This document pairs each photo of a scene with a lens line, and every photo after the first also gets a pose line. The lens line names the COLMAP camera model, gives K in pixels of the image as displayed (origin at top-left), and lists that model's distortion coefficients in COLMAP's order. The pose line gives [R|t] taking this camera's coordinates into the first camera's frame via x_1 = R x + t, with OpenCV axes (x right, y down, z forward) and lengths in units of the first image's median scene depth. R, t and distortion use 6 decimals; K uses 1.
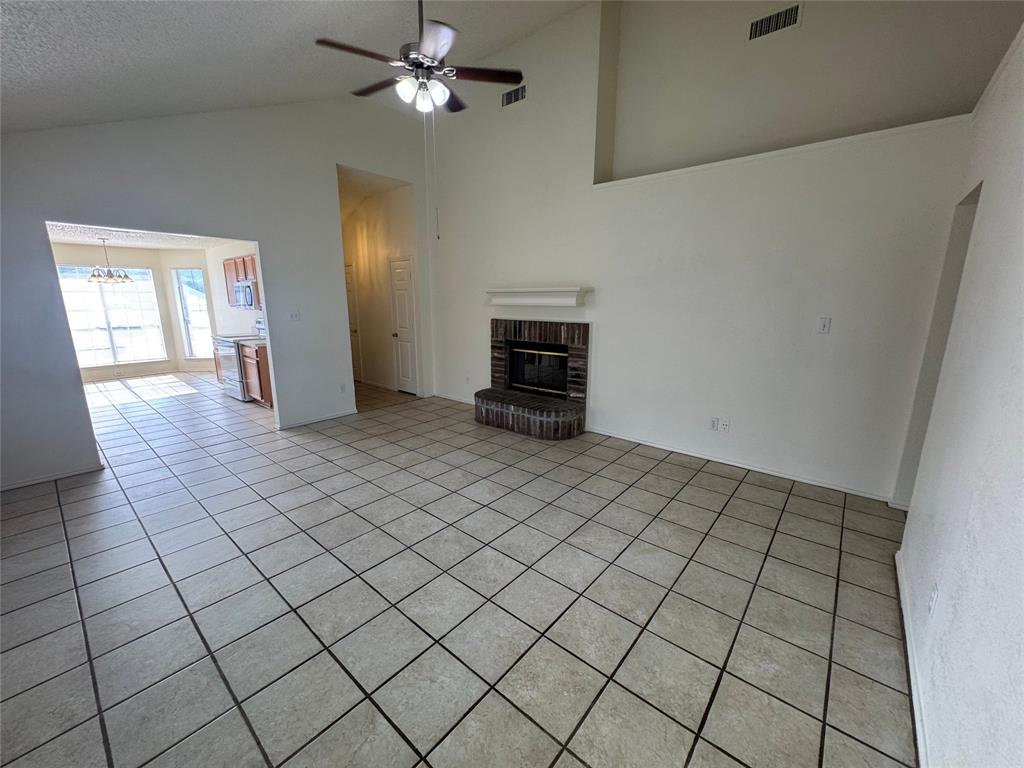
lens RADIAL K [[408.7, 0, 512.0], [0, 408.7, 384.0], [0, 0, 1]] dist [-0.000858, -0.000134]
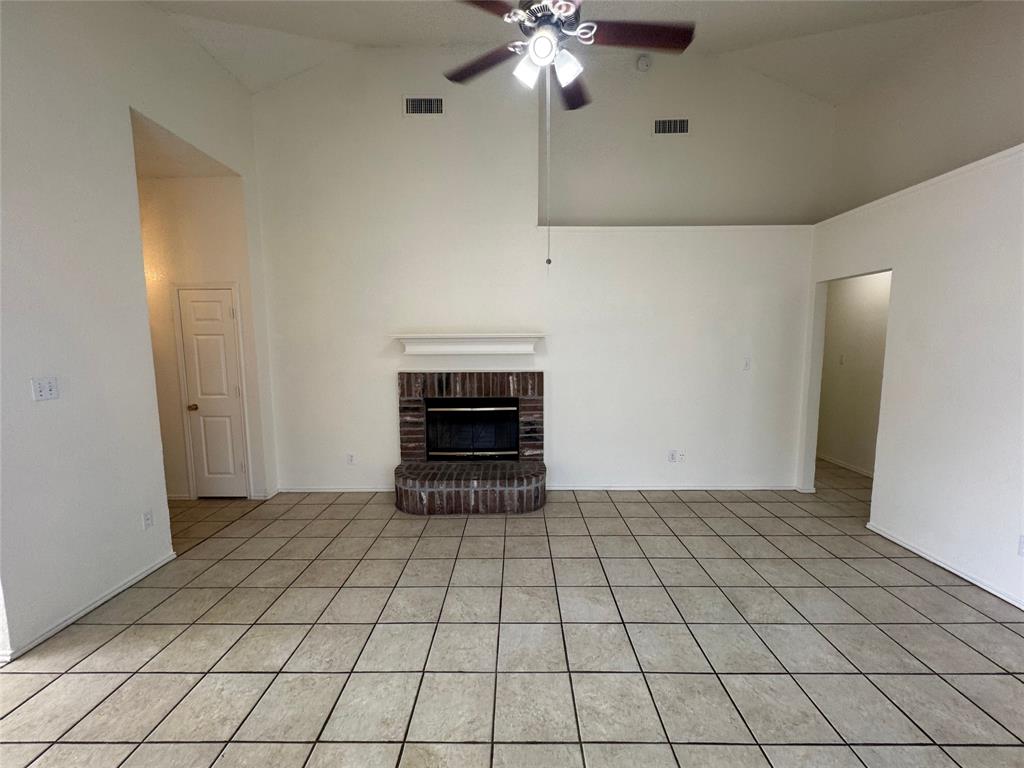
lens RADIAL K [[409.8, 0, 513.2], [0, 409.8, 385.8], [0, 0, 1]] dist [-0.002012, -0.000284]
pose [[0.768902, -0.072771, 0.635212, -0.428891], [0.139392, 0.988683, -0.055464, -0.072811], [-0.623987, 0.131190, 0.770344, 0.325358]]
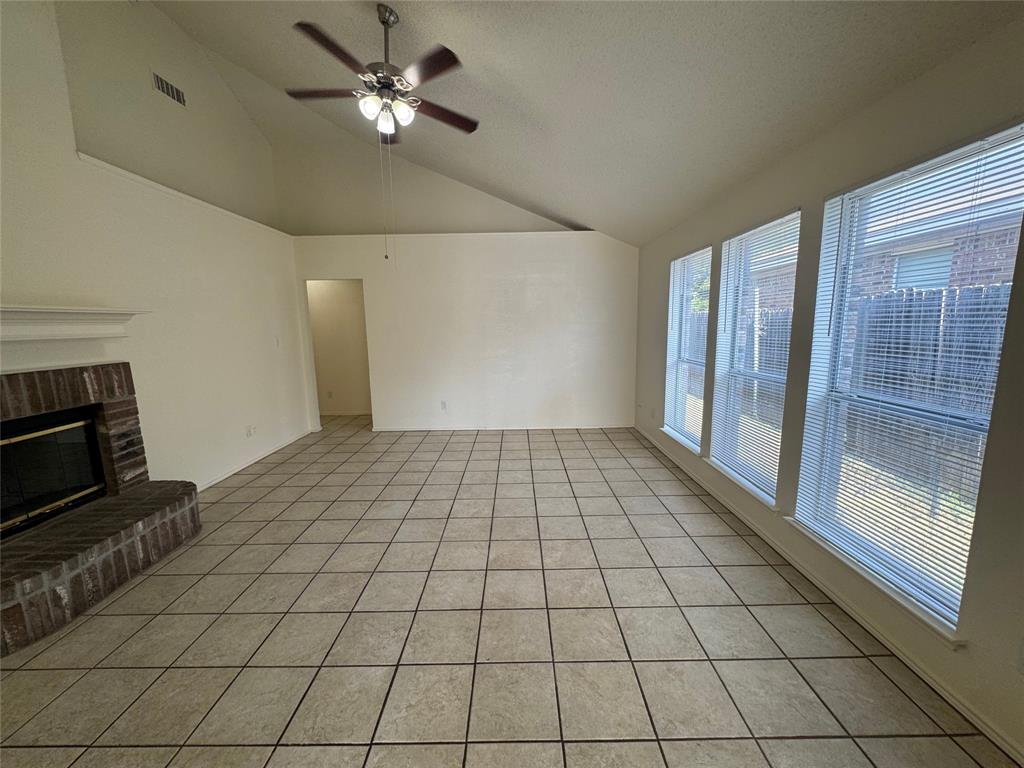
lens RADIAL K [[409.8, 0, 513.2], [0, 409.8, 385.8], [0, 0, 1]] dist [-0.002012, -0.000284]
pose [[-0.642016, -0.106986, 0.759190, -0.704196], [0.174924, 0.943659, 0.280907, -0.181023], [-0.746470, 0.313148, -0.587130, 0.892790]]
